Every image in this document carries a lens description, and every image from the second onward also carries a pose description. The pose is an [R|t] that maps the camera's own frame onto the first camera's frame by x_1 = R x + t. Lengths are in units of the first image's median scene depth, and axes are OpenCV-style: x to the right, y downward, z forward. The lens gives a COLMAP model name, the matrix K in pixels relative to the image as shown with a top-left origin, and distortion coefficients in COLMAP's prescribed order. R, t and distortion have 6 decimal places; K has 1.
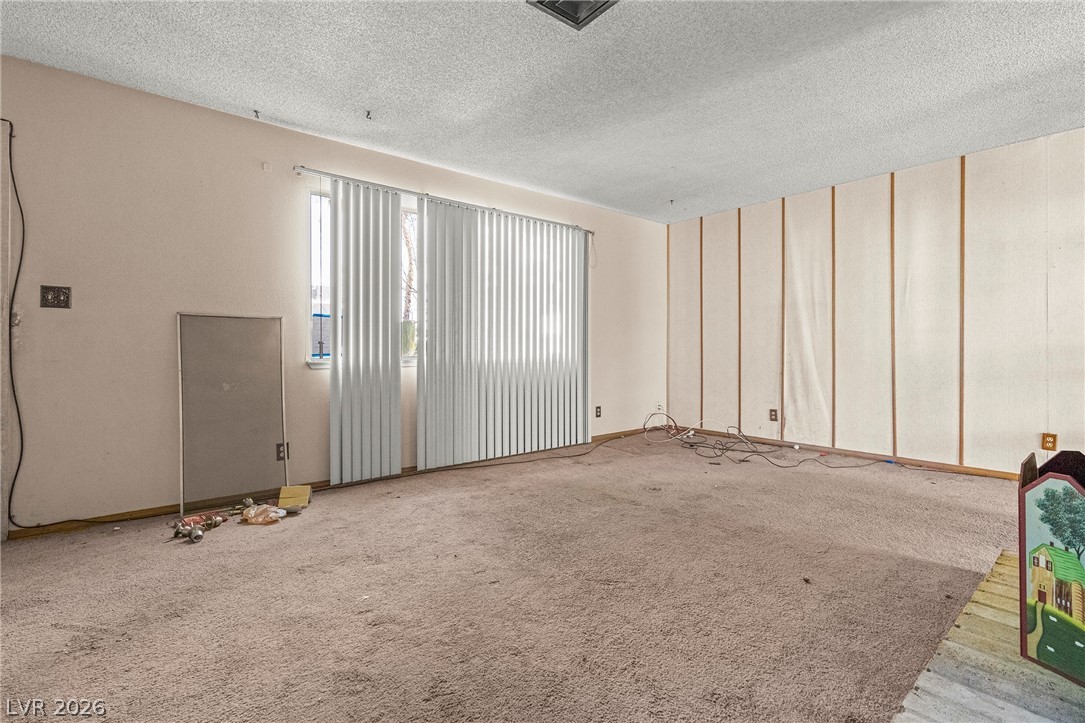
lens RADIAL K [[493.8, 0, 542.7], [0, 493.8, 350.9], [0, 0, 1]] dist [0.002057, 0.000328]
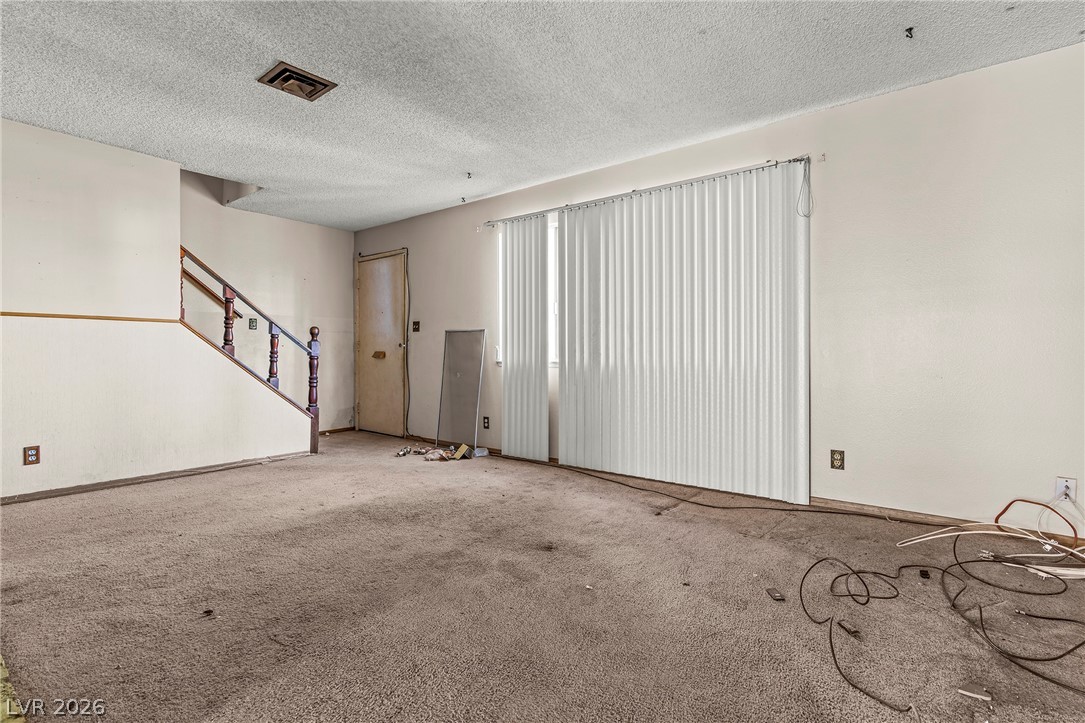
lens RADIAL K [[504.9, 0, 555.2], [0, 504.9, 350.8], [0, 0, 1]] dist [-0.000055, -0.000199]
pose [[0.231656, -0.001156, -0.972797, 0.839090], [-0.000972, 0.999999, -0.001420, -0.003469], [0.972797, 0.001275, 0.231655, 0.748880]]
